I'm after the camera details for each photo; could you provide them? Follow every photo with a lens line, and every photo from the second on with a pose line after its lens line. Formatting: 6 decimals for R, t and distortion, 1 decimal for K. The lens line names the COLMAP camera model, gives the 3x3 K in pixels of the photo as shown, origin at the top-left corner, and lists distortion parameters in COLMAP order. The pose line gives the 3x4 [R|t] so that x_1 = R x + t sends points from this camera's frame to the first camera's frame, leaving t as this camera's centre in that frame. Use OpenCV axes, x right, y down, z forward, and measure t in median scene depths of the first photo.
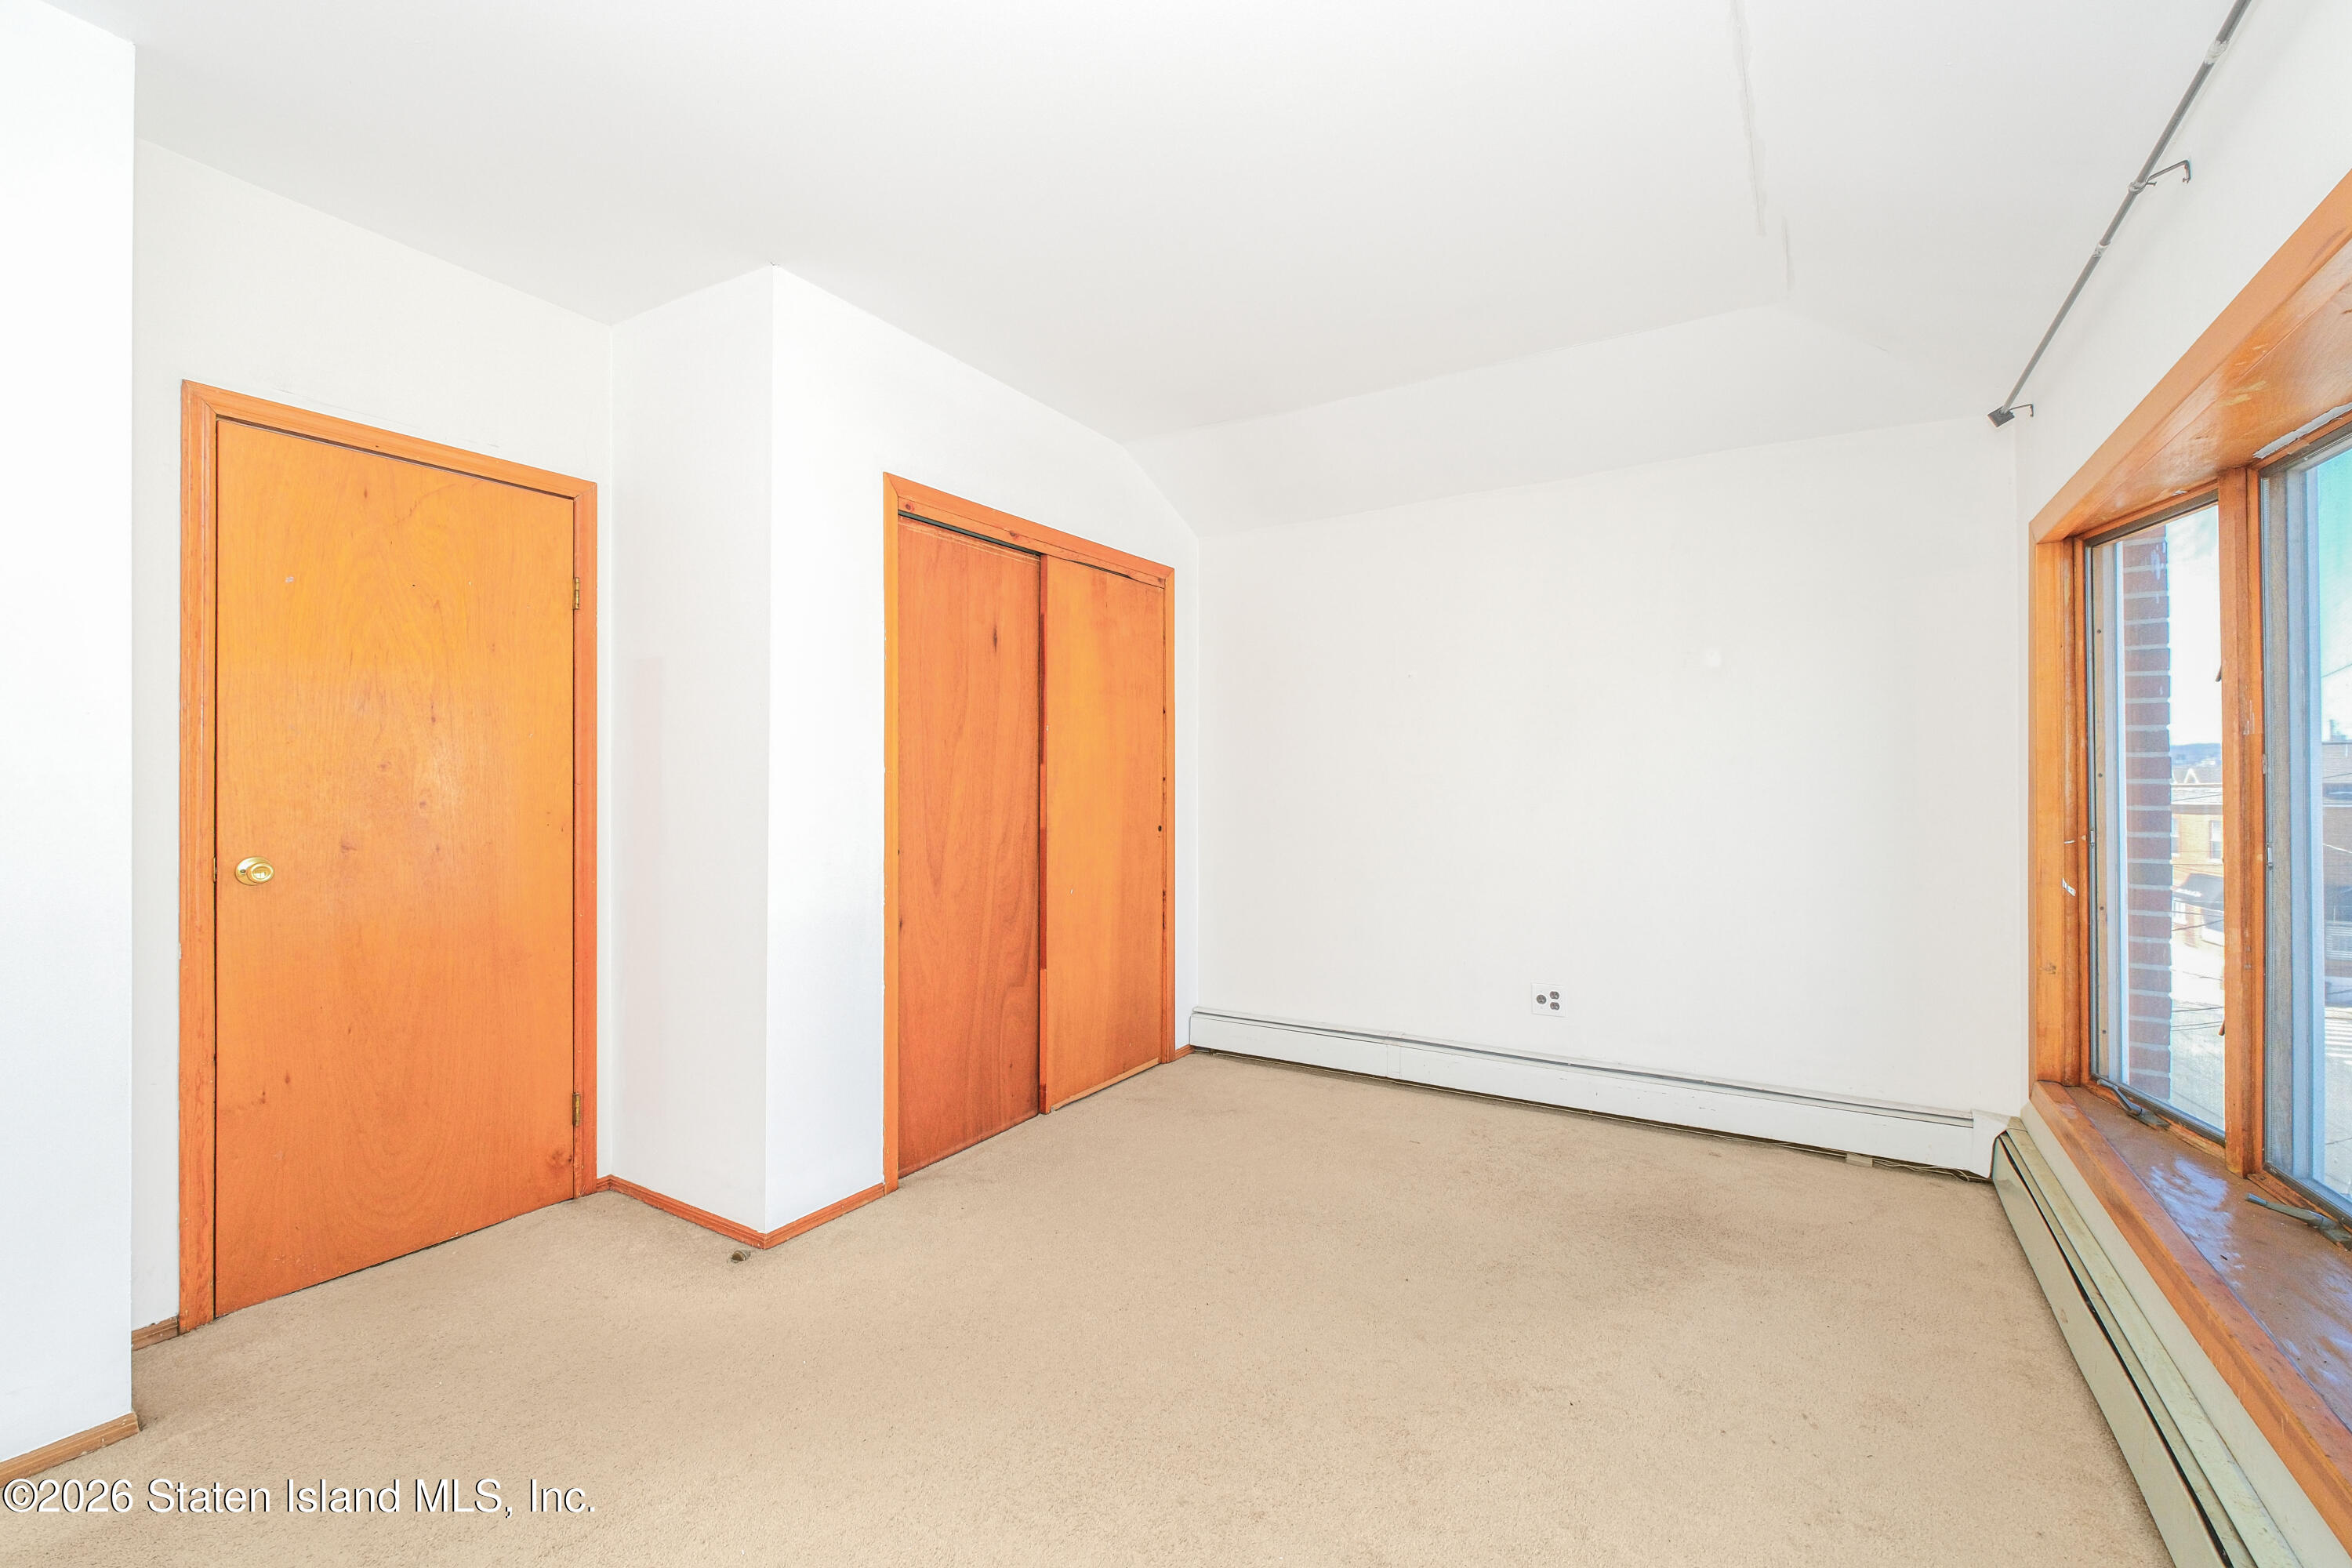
lens RADIAL K [[1001.9, 0, 1184.1], [0, 1001.9, 771.7], [0, 0, 1]] dist [-0.001153, -0.000925]
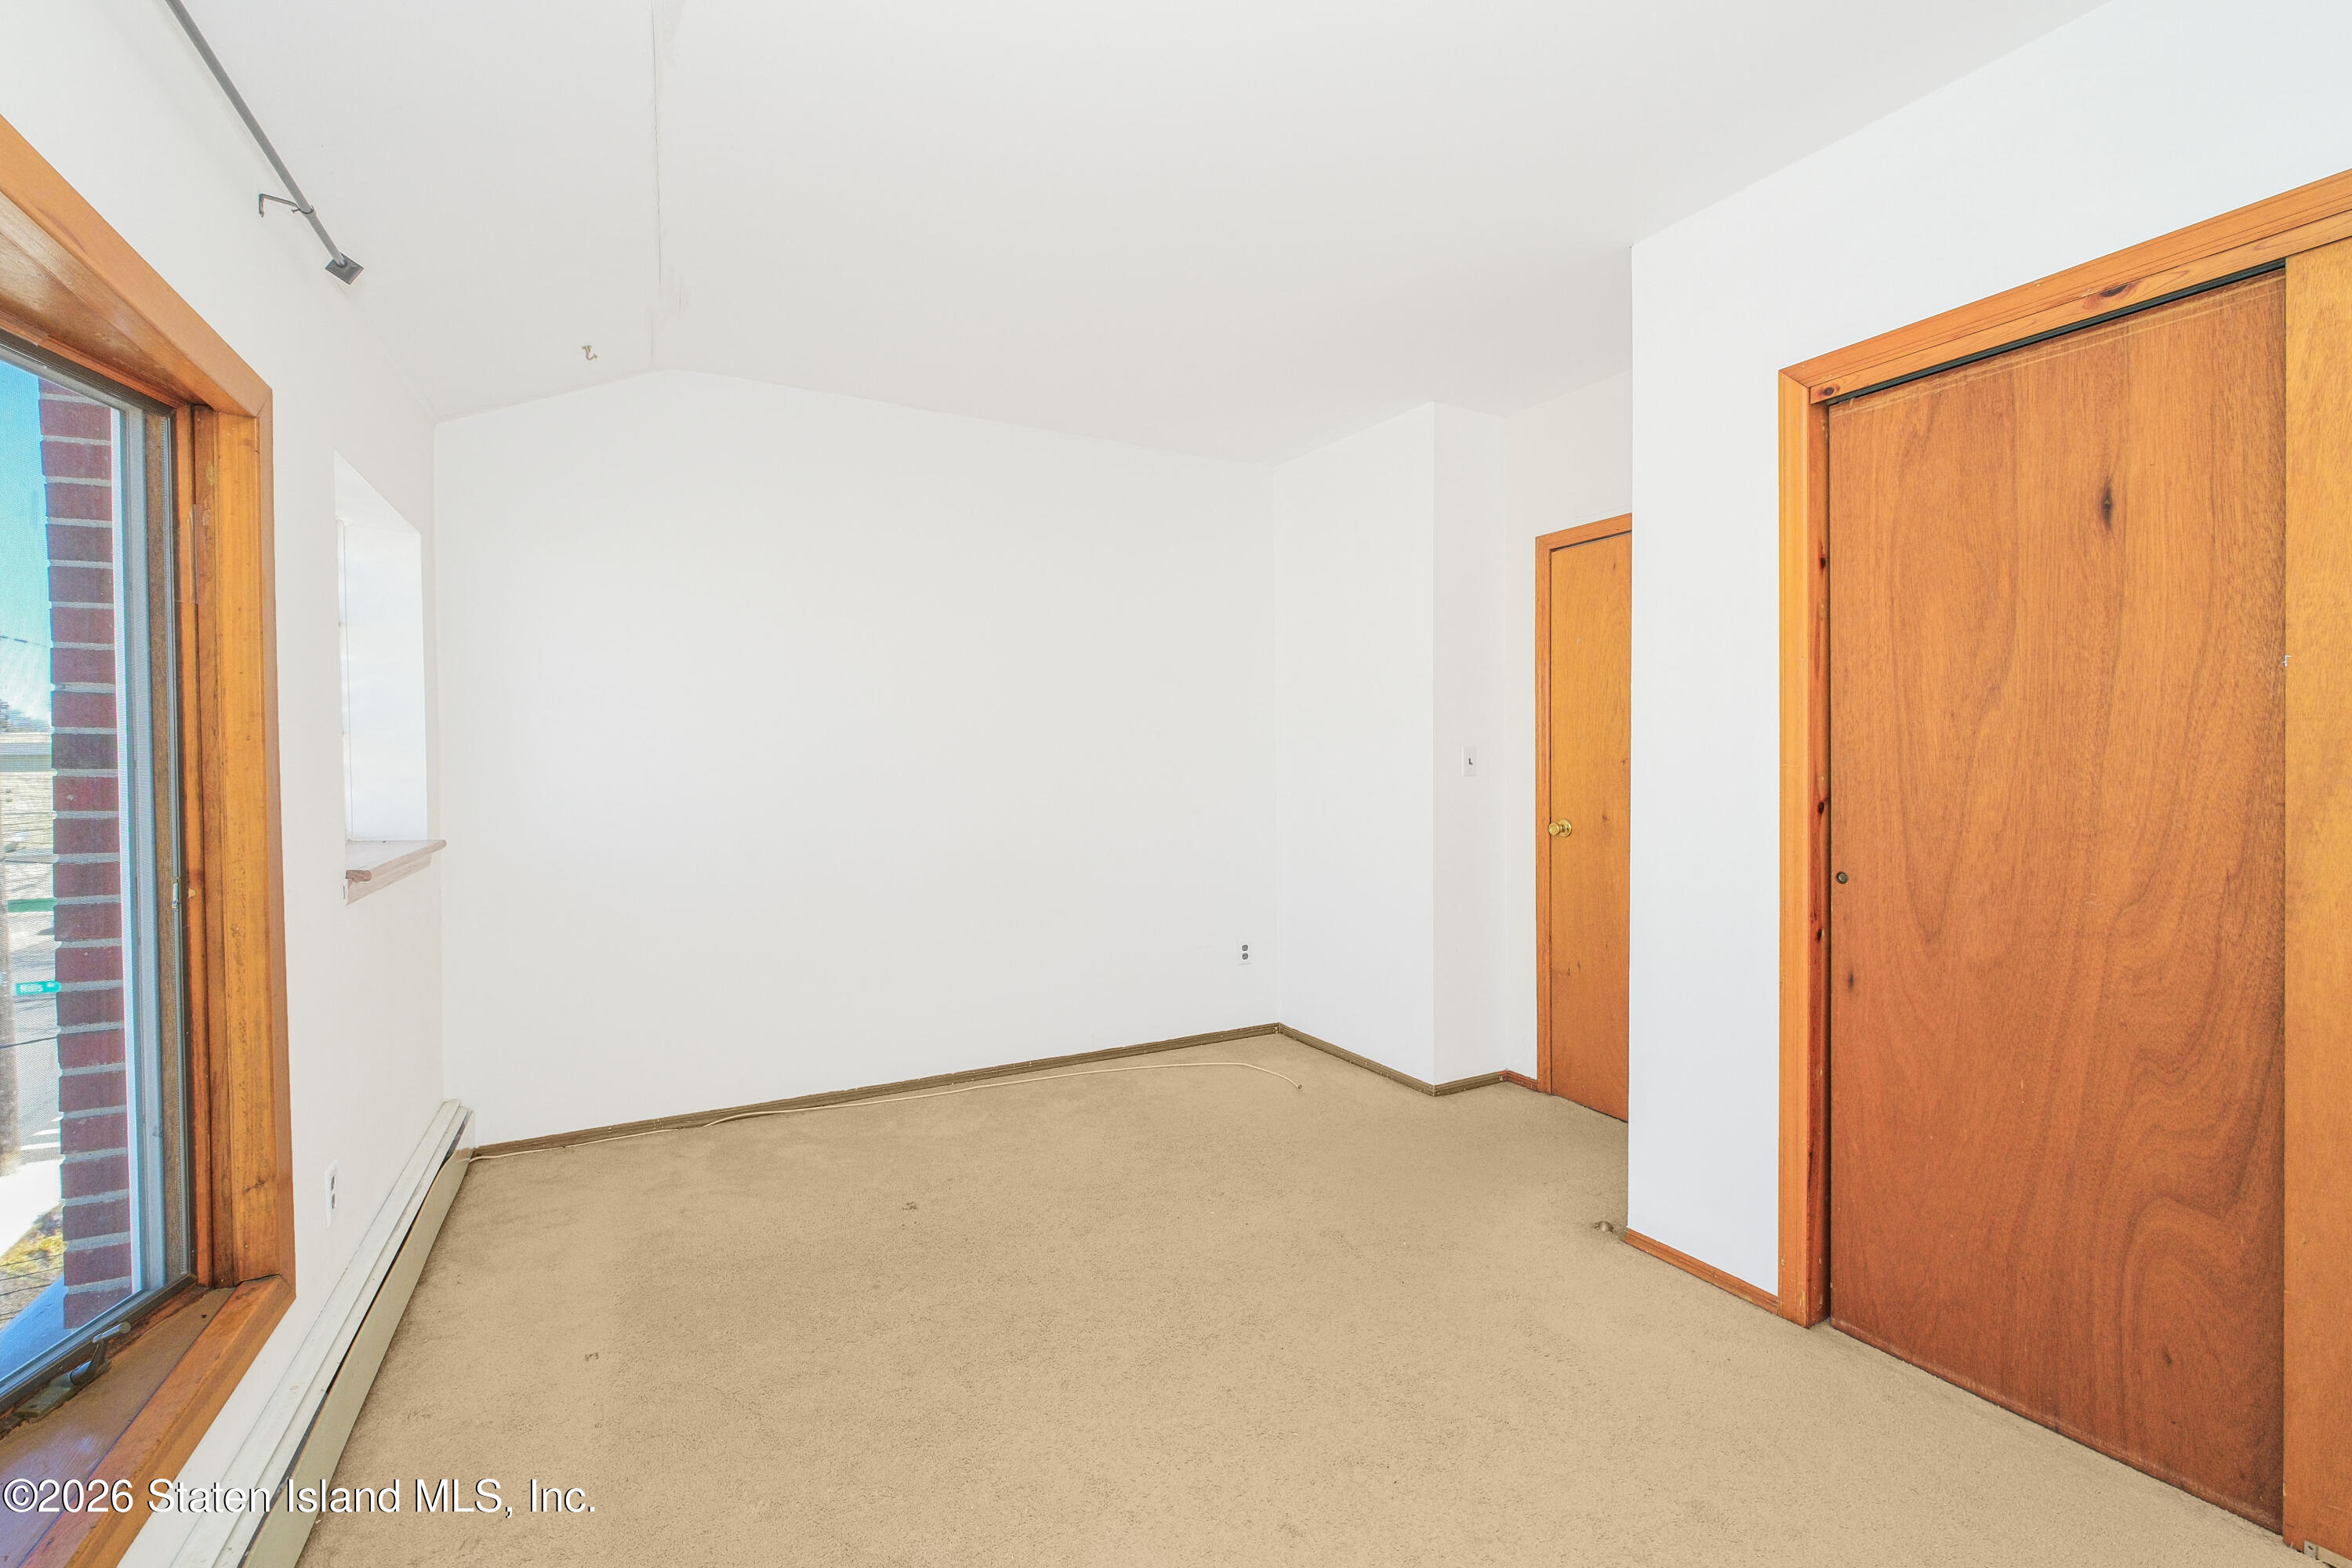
lens RADIAL K [[1001.9, 0, 1184.1], [0, 1001.9, 771.7], [0, 0, 1]] dist [-0.001153, -0.000925]
pose [[-0.500972, 0.013578, -0.865357, 0.513416], [0.016717, 0.999842, 0.006010, -0.006039], [0.865302, -0.011455, -0.501120, 0.867469]]
